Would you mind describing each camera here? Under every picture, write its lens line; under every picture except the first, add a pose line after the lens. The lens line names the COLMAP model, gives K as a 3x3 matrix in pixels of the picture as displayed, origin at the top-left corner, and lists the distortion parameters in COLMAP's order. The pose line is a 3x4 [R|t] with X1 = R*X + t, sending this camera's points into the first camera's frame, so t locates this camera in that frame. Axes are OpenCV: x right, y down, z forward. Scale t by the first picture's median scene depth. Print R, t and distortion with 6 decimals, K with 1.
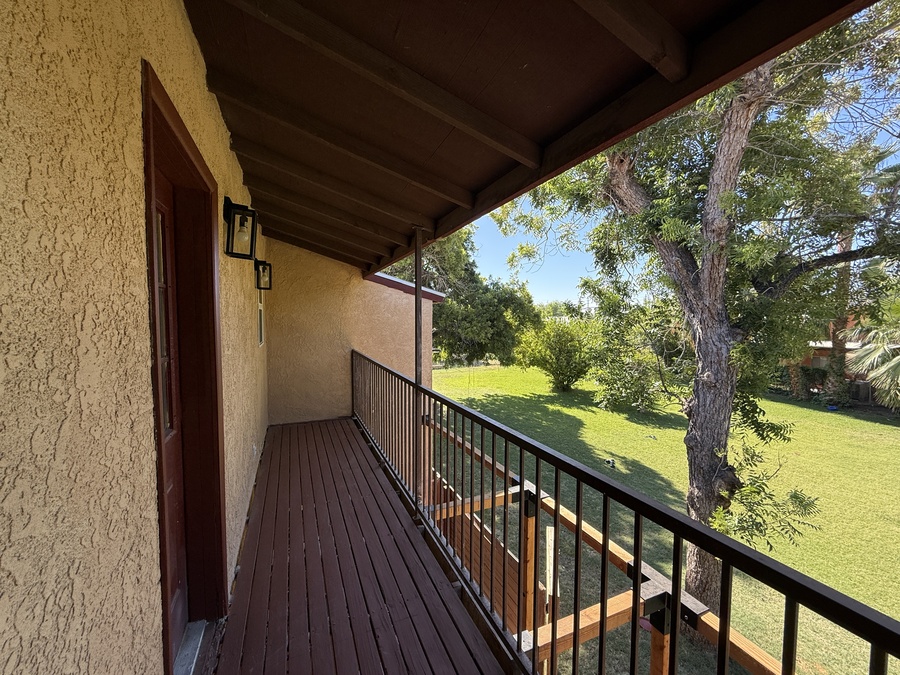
lens RADIAL K [[359.3, 0, 446.7], [0, 359.3, 337.7], [0, 0, 1]] dist [-0.000235, 0.000064]
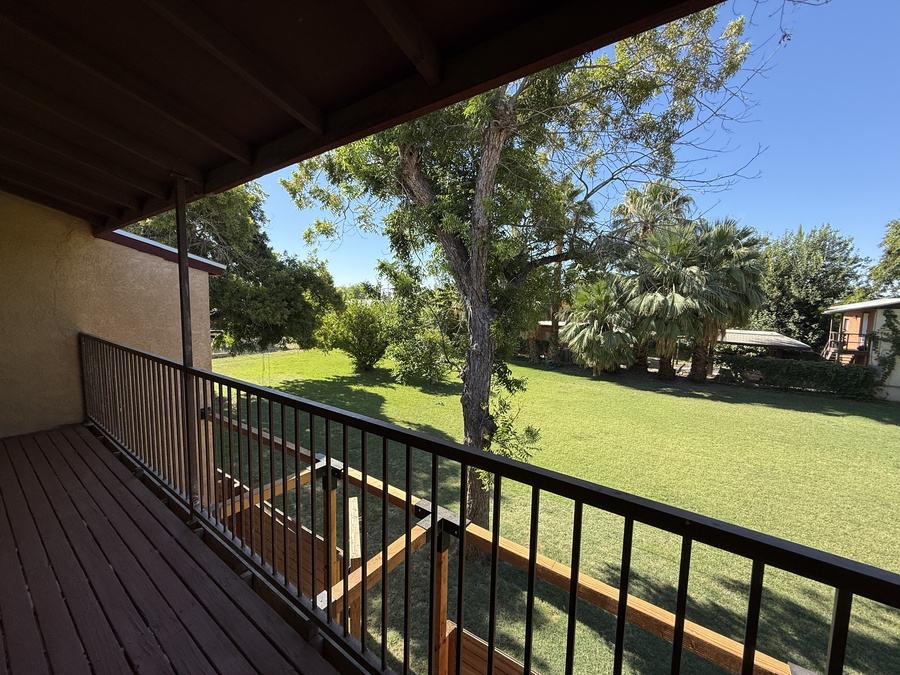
lens RADIAL K [[359.3, 0, 448.1], [0, 359.3, 338.5], [0, 0, 1]] dist [-0.000235, 0.000064]
pose [[0.858676, -0.033336, 0.511434, 0.008087], [0.007704, 0.998609, 0.052155, 0.012059], [-0.512461, -0.040844, 0.857738, -0.015400]]
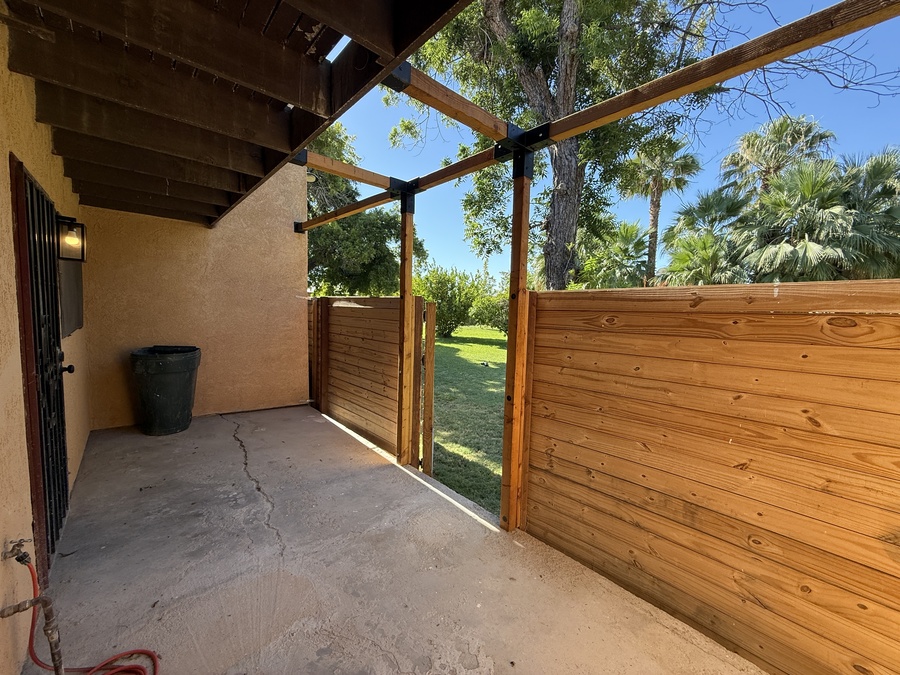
lens RADIAL K [[359.3, 0, 447.9], [0, 359.3, 338.4], [0, 0, 1]] dist [-0.000235, 0.000064]
pose [[0.949177, -0.004970, 0.314703, 0.014543], [-0.004409, 0.999567, 0.029081, 0.540960], [-0.314711, -0.028990, 0.948745, 0.005249]]
